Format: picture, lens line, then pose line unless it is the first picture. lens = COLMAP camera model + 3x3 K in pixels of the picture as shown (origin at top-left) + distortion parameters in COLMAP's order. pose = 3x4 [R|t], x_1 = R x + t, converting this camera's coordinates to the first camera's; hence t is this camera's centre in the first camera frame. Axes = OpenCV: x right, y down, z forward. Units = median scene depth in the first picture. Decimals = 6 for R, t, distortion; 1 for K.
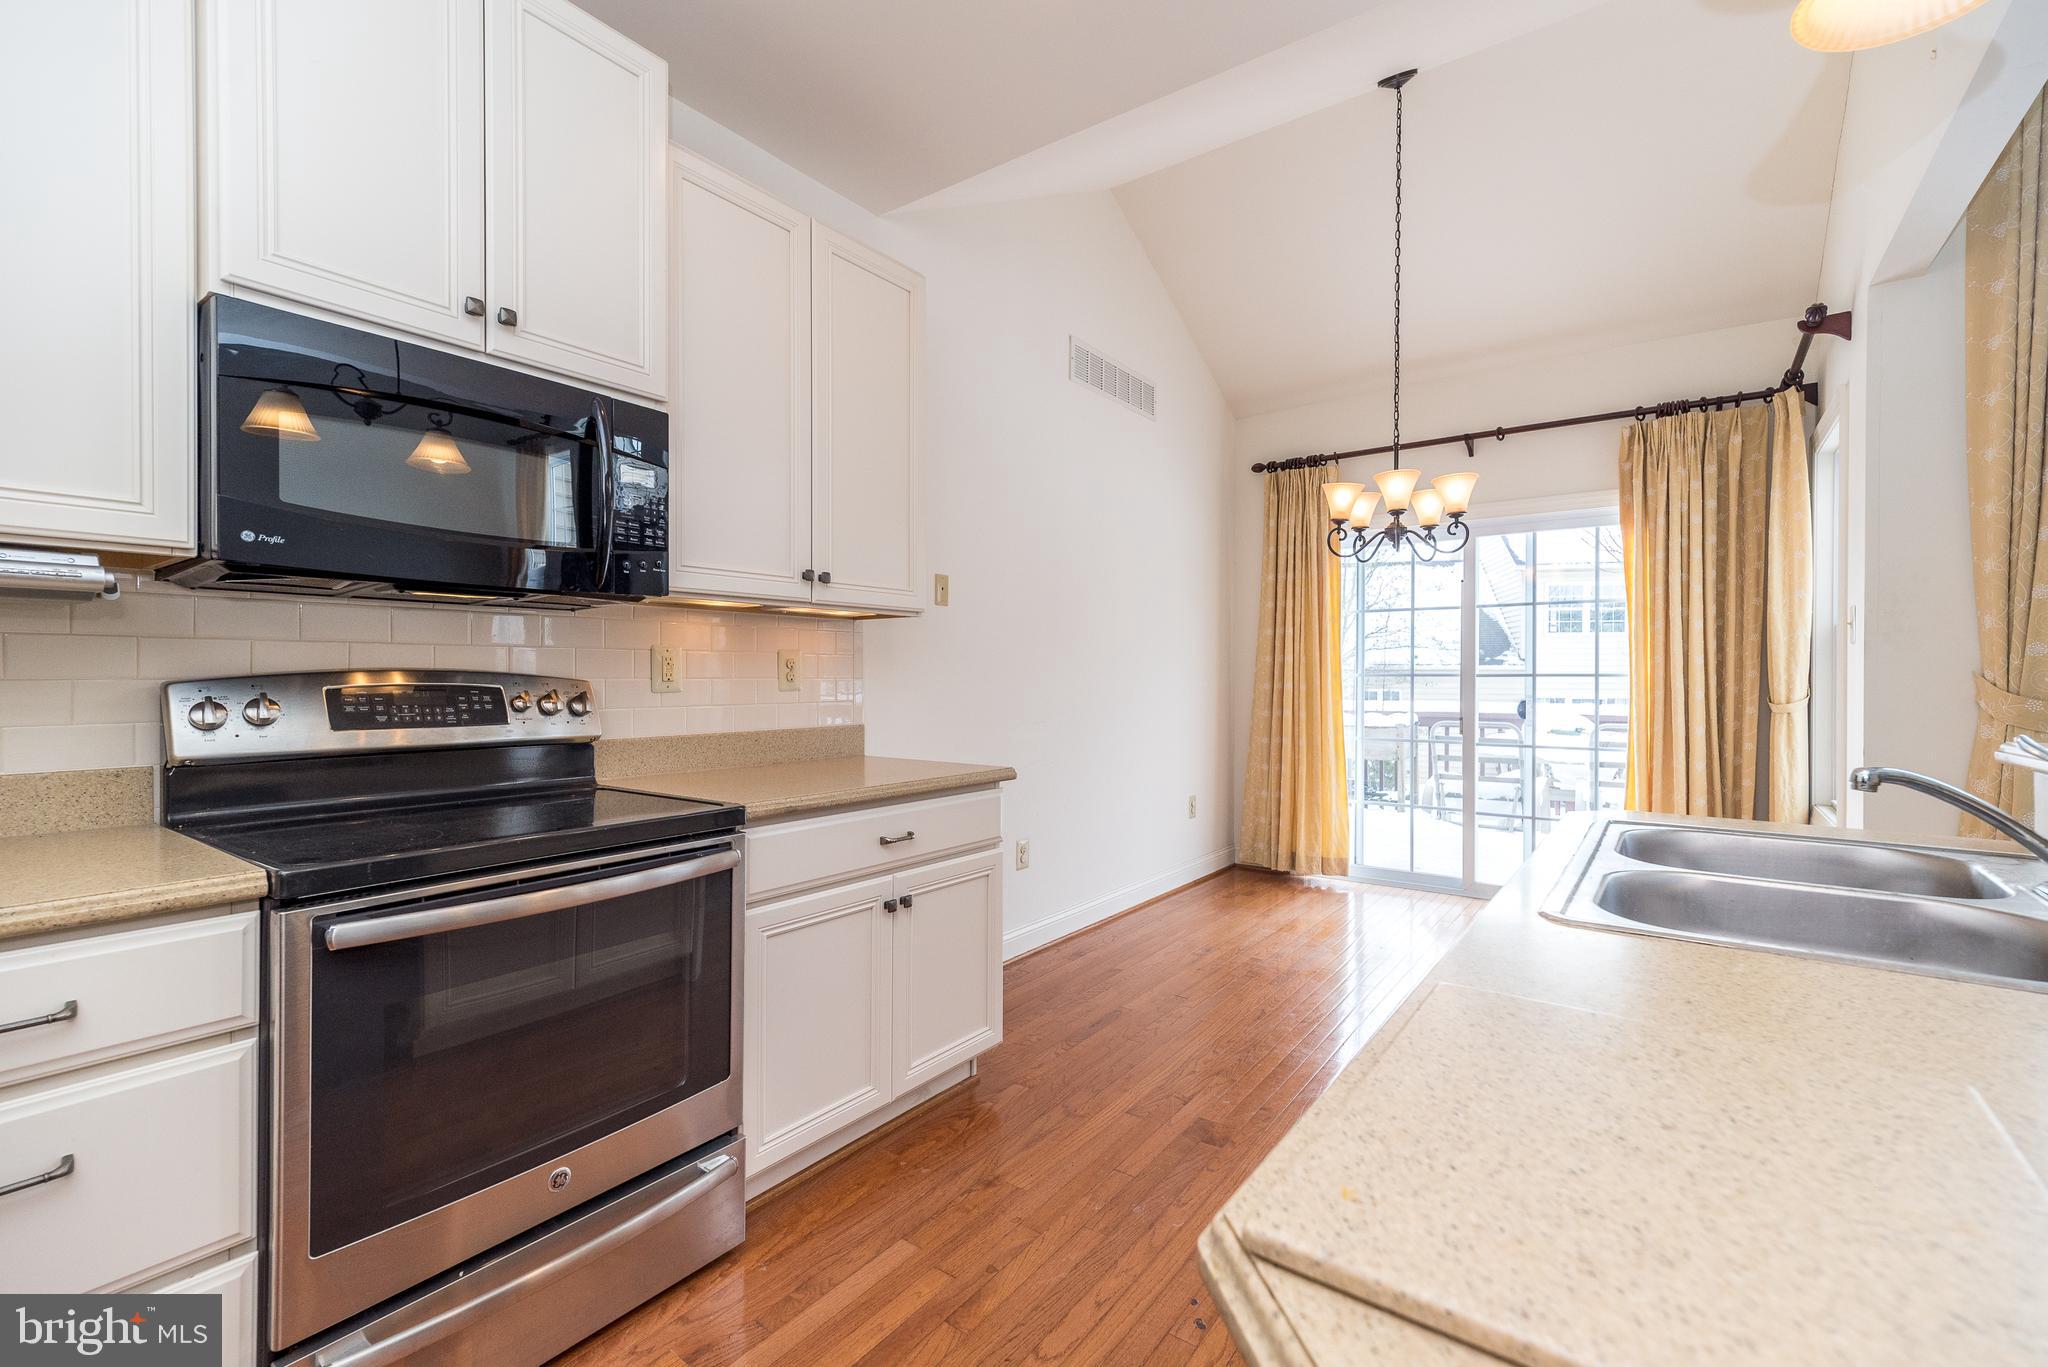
lens RADIAL K [[896.6, 0, 1029.2], [0, 896.6, 665.3], [0, 0, 1]] dist [0.007652, 0.000650]
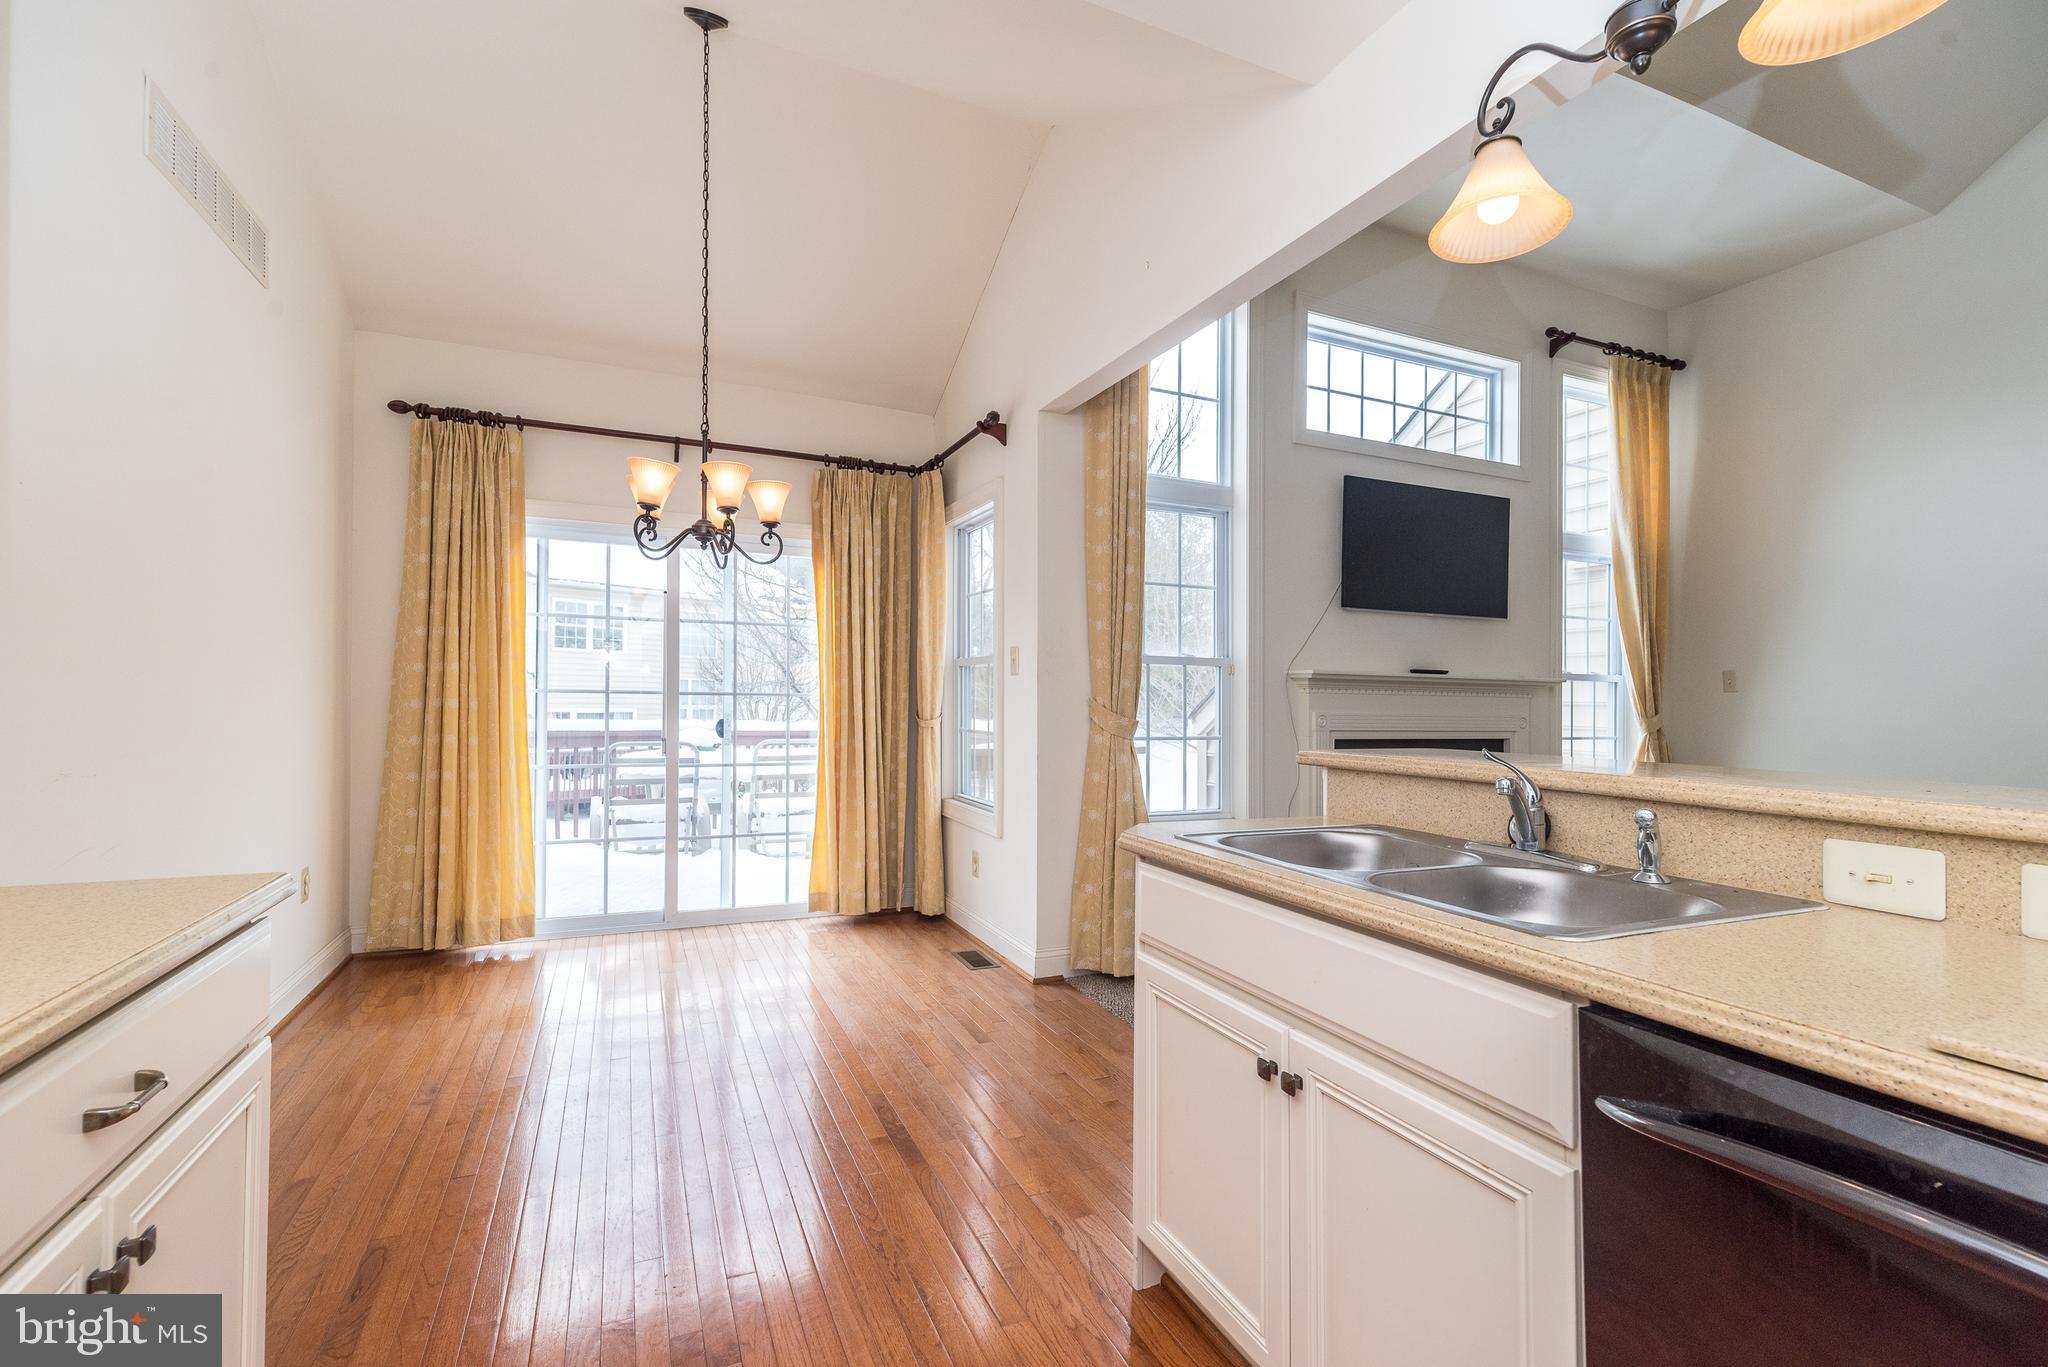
lens RADIAL K [[896.6, 0, 1034.2], [0, 896.6, 682.1], [0, 0, 1]] dist [0.007652, 0.000650]
pose [[0.494496, 0.021773, 0.868907, -0.199116], [-0.025090, 0.999627, -0.010770, 0.000394], [-0.868818, -0.016475, 0.494858, 0.289368]]
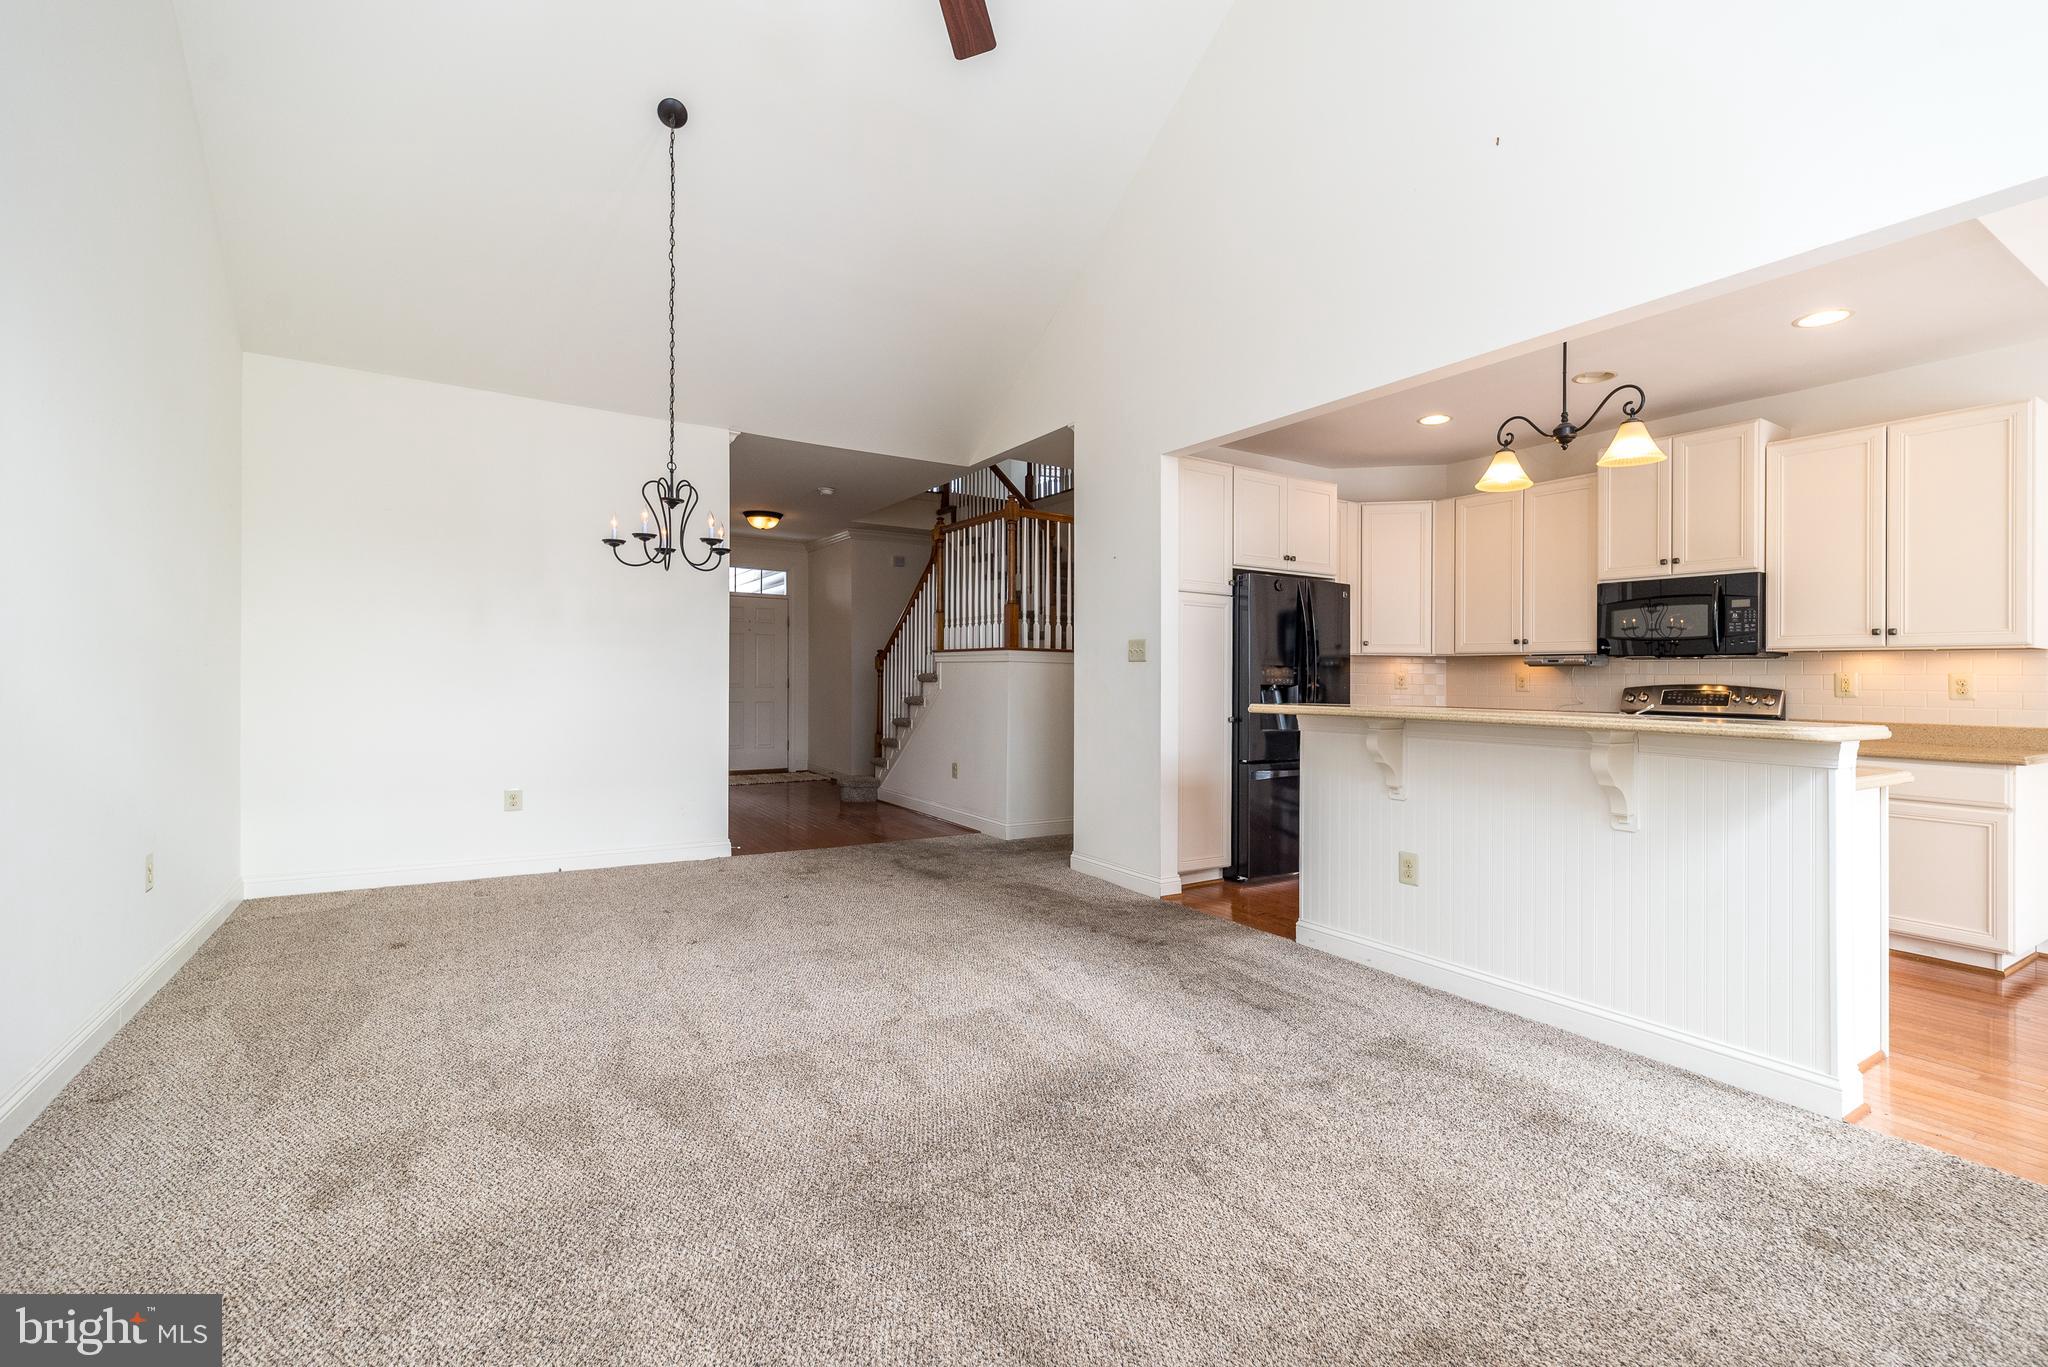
lens RADIAL K [[896.6, 0, 1024.9], [0, 896.6, 693.3], [0, 0, 1]] dist [0.007652, 0.000650]
pose [[-0.368256, 0.006766, -0.929700, 1.430631], [-0.005744, 0.999938, 0.009553, 0.009593], [0.929707, 0.008858, -0.368195, 0.069370]]
